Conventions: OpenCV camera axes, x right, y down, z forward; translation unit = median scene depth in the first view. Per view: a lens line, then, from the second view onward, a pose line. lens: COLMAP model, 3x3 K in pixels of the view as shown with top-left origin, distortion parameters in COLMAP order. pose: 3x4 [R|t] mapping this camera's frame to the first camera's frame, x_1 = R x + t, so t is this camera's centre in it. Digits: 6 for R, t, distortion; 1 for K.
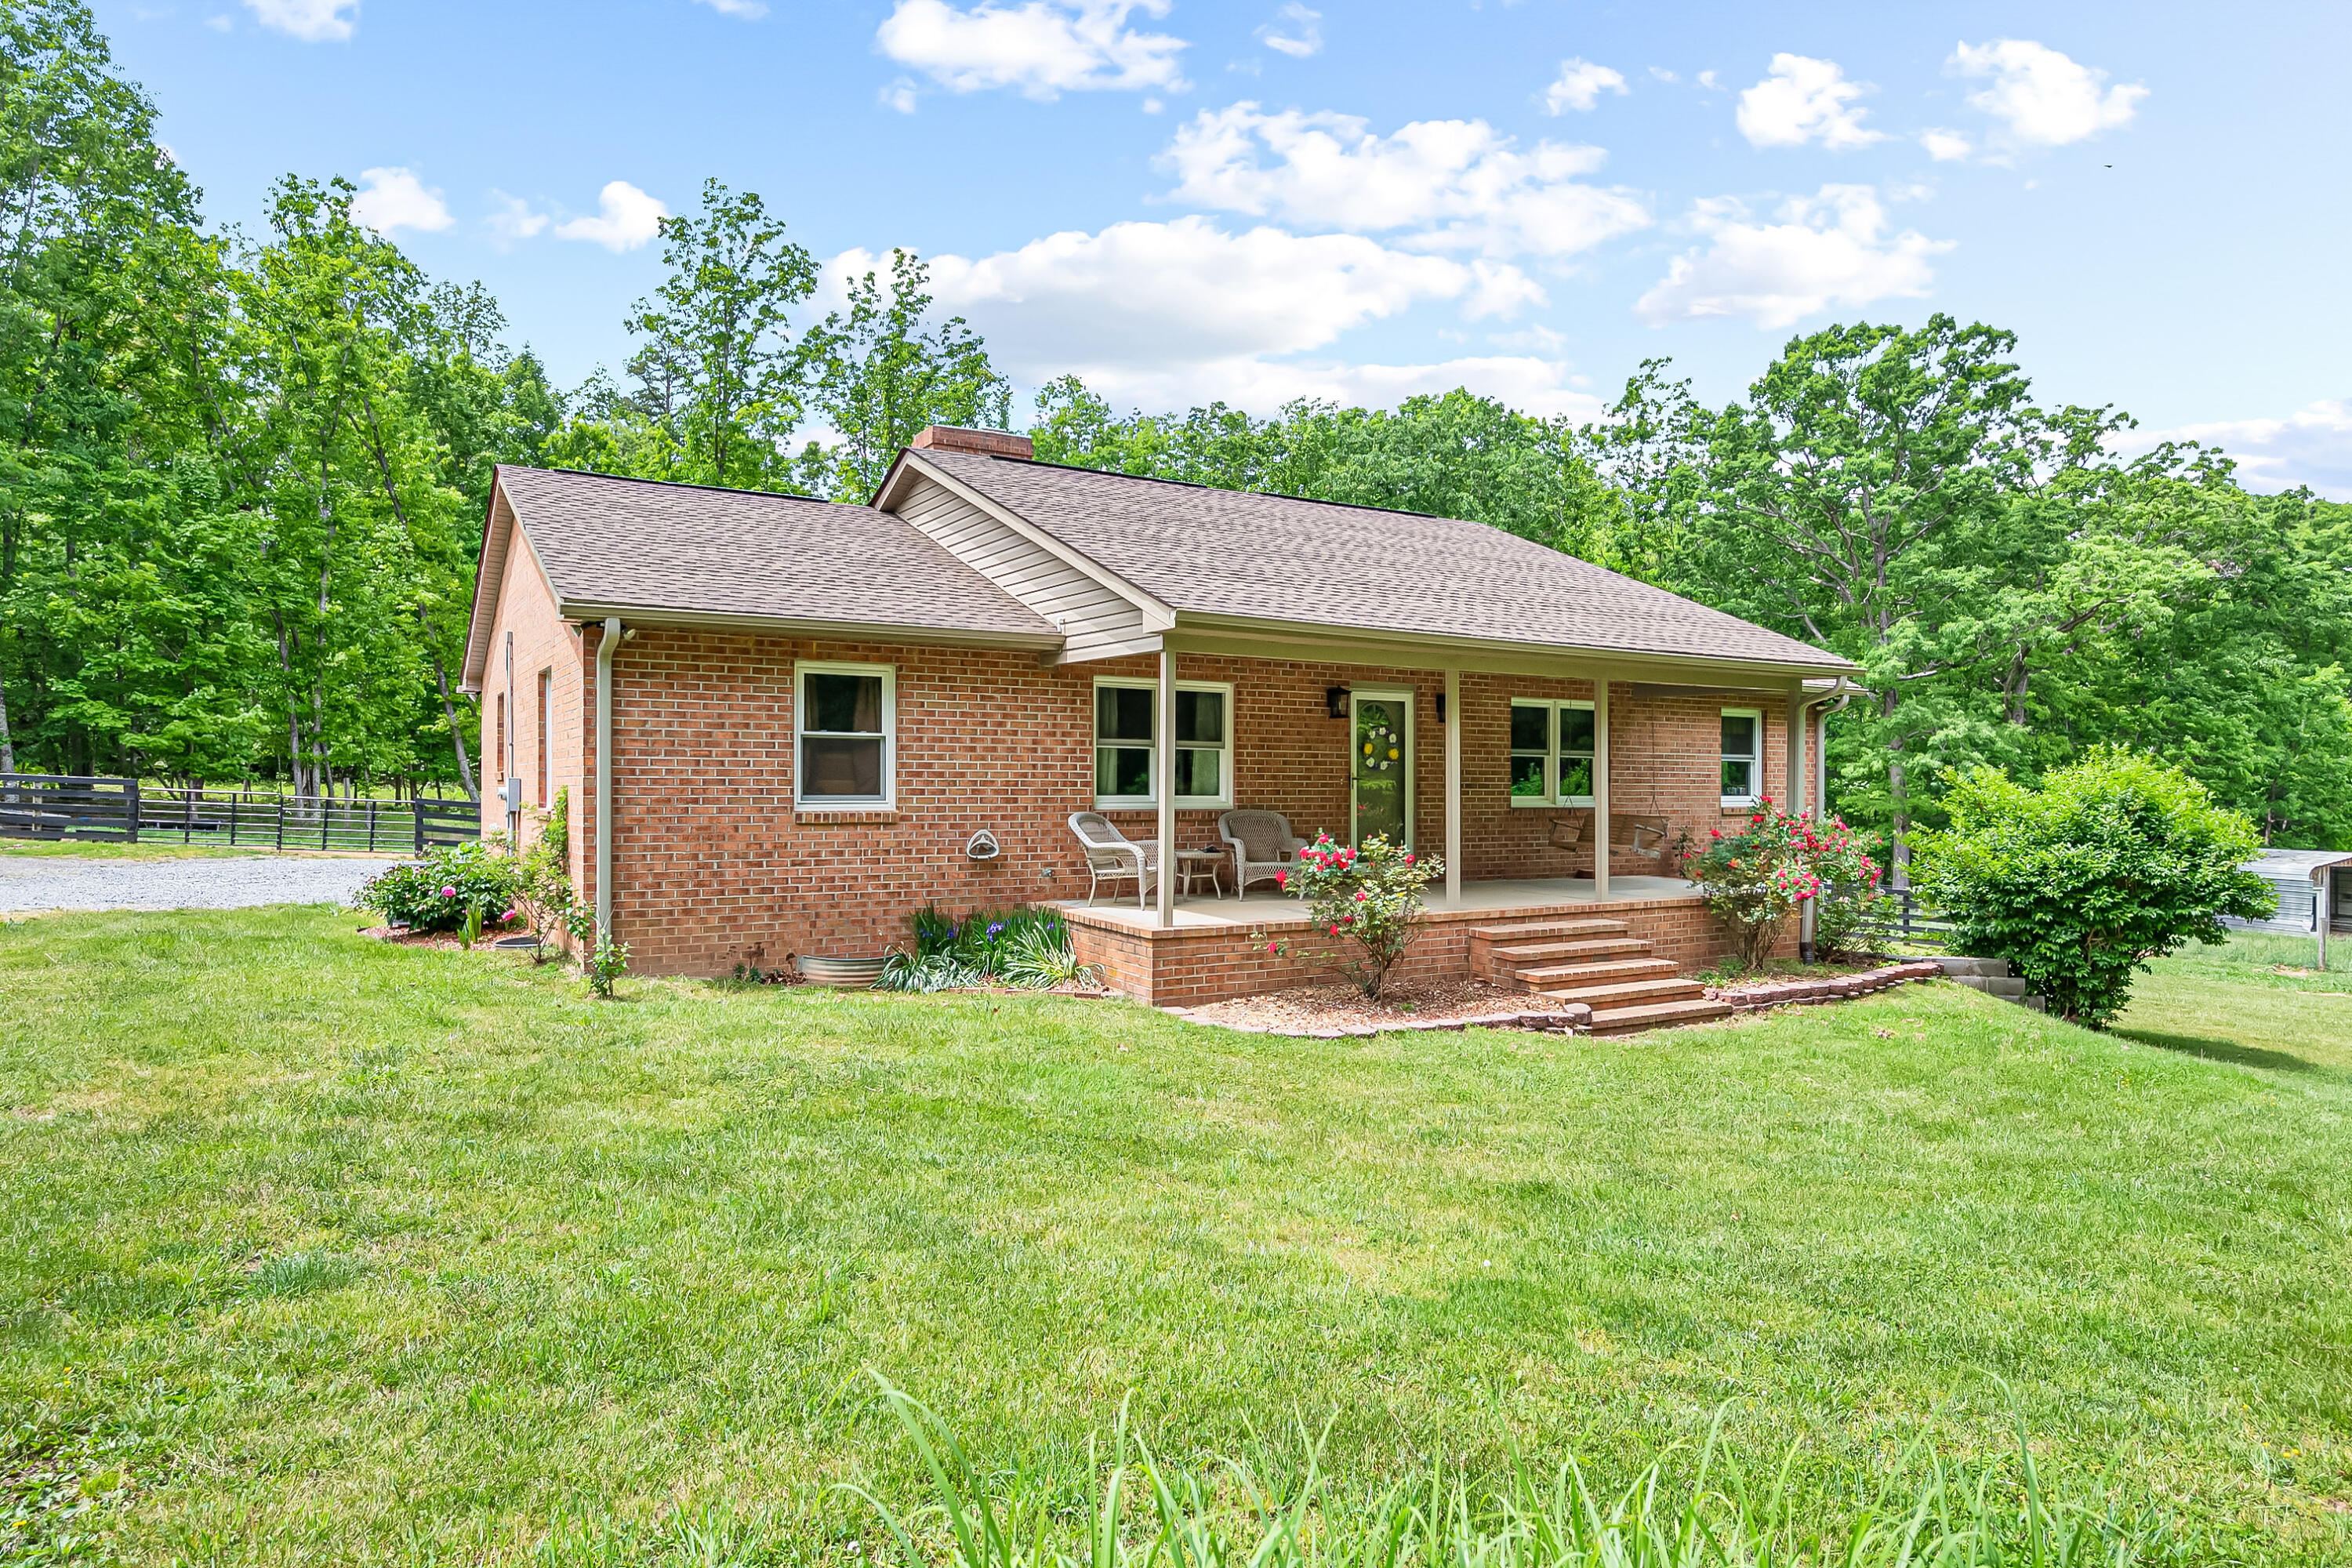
lens RADIAL K [[1404.7, 0, 1185.7], [0, 1404.7, 786.9], [0, 0, 1]] dist [0.000061, -0.004945]
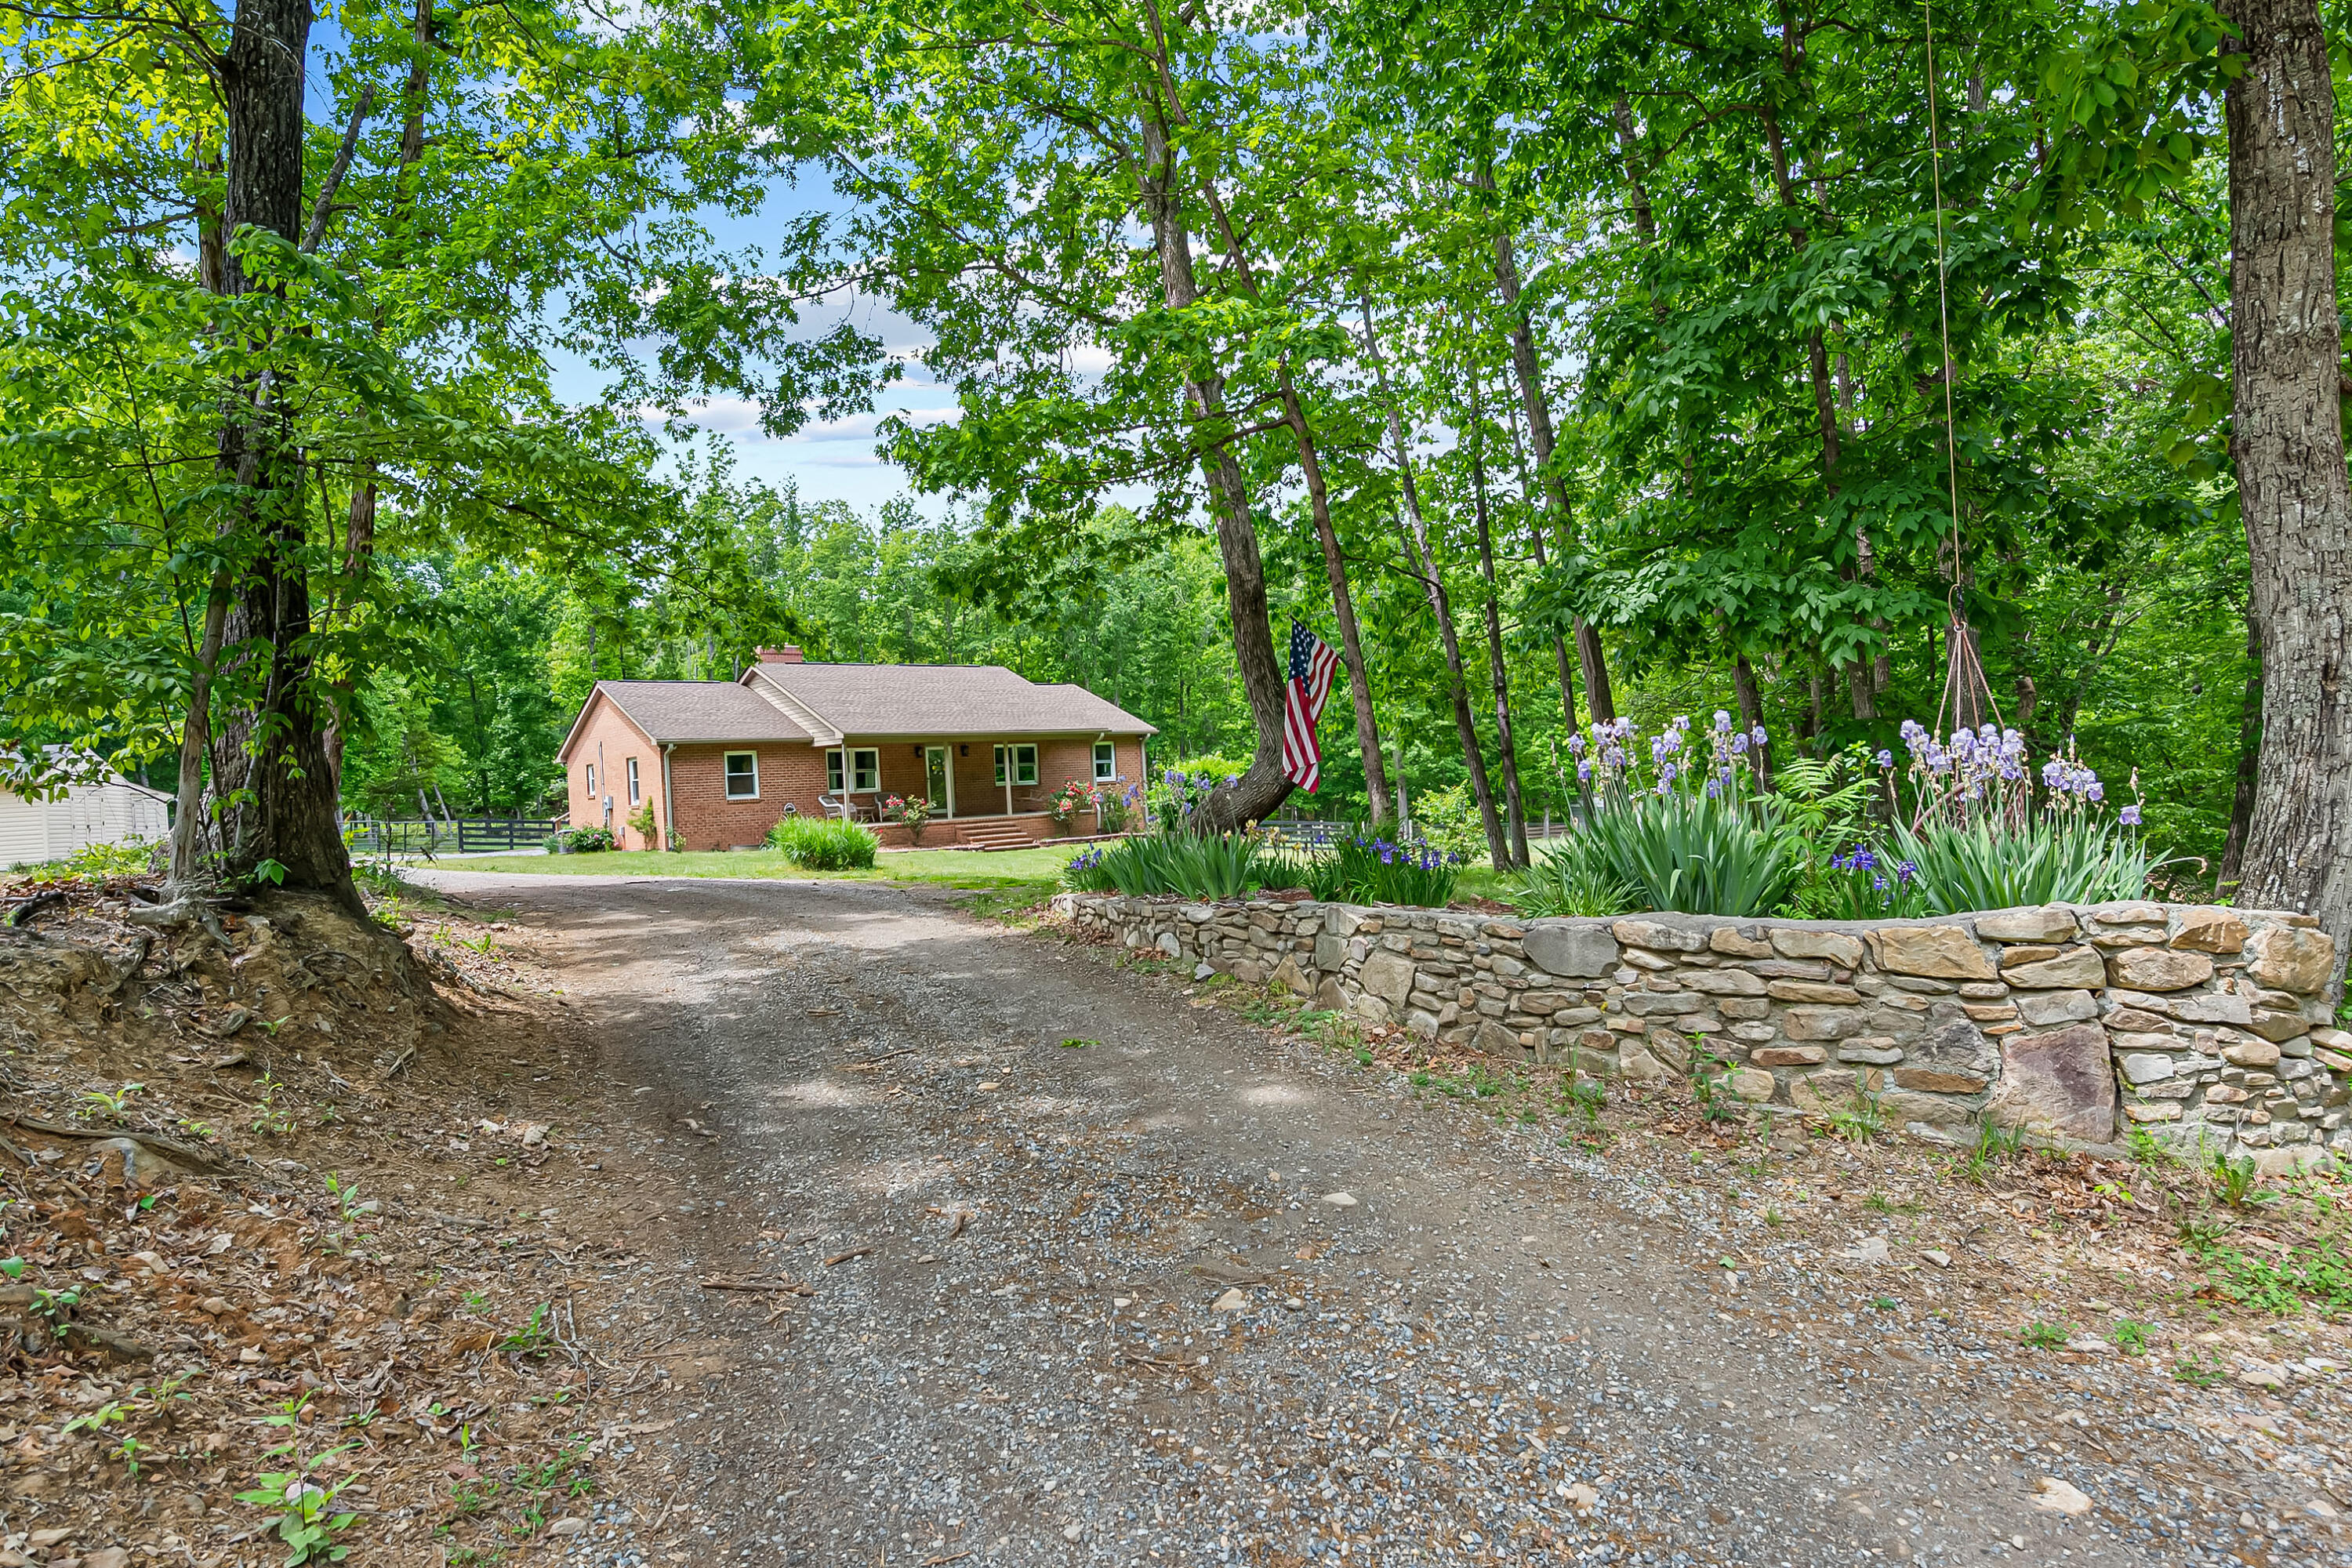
lens RADIAL K [[1309.8, 0, 1179.3], [0, 1309.8, 774.8], [0, 0, 1]] dist [0.000800, -0.000479]
pose [[0.988169, -0.056975, 0.142391, 0.215905], [0.058441, 0.998272, -0.006132, 0.027146], [-0.141796, 0.014381, 0.989791, -1.436460]]
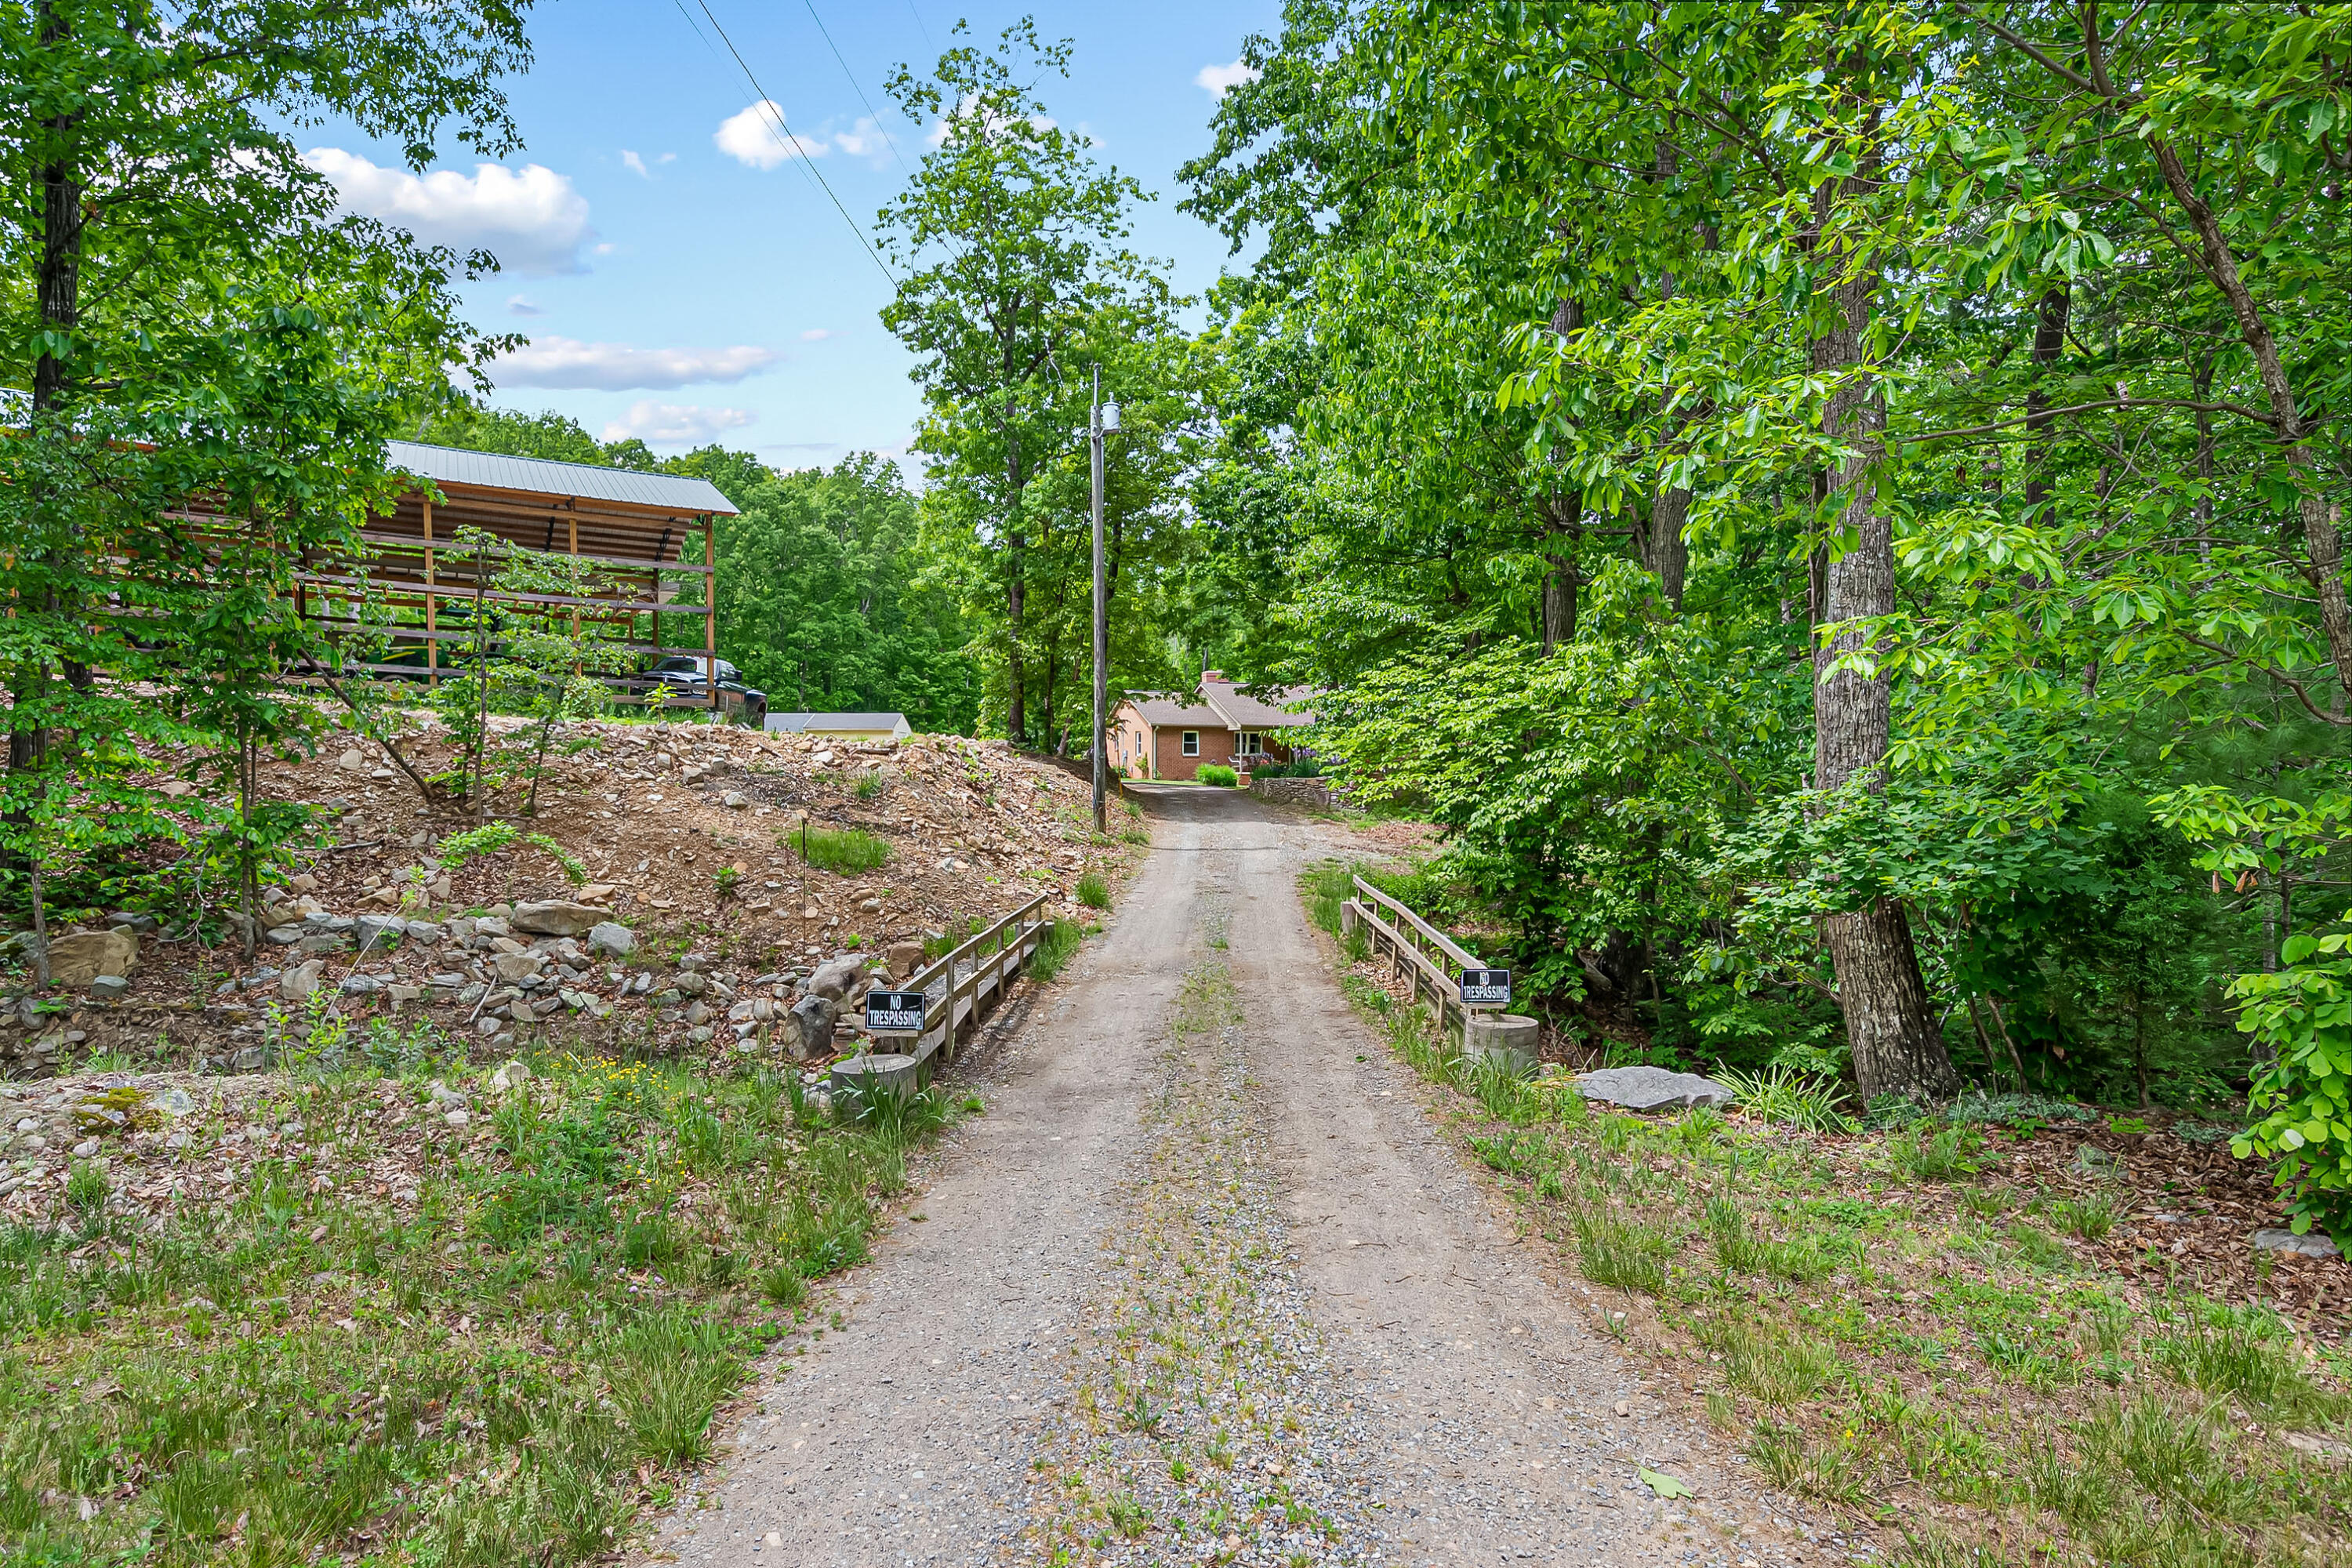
lens RADIAL K [[1404.7, 0, 1174.9], [0, 1404.7, 781.7], [0, 0, 1]] dist [0.000061, -0.004945]
pose [[0.980551, -0.001051, -0.196260, 0.618049], [0.002167, 0.999983, 0.005475, 0.067608], [0.196251, -0.005794, 0.980537, -3.487826]]
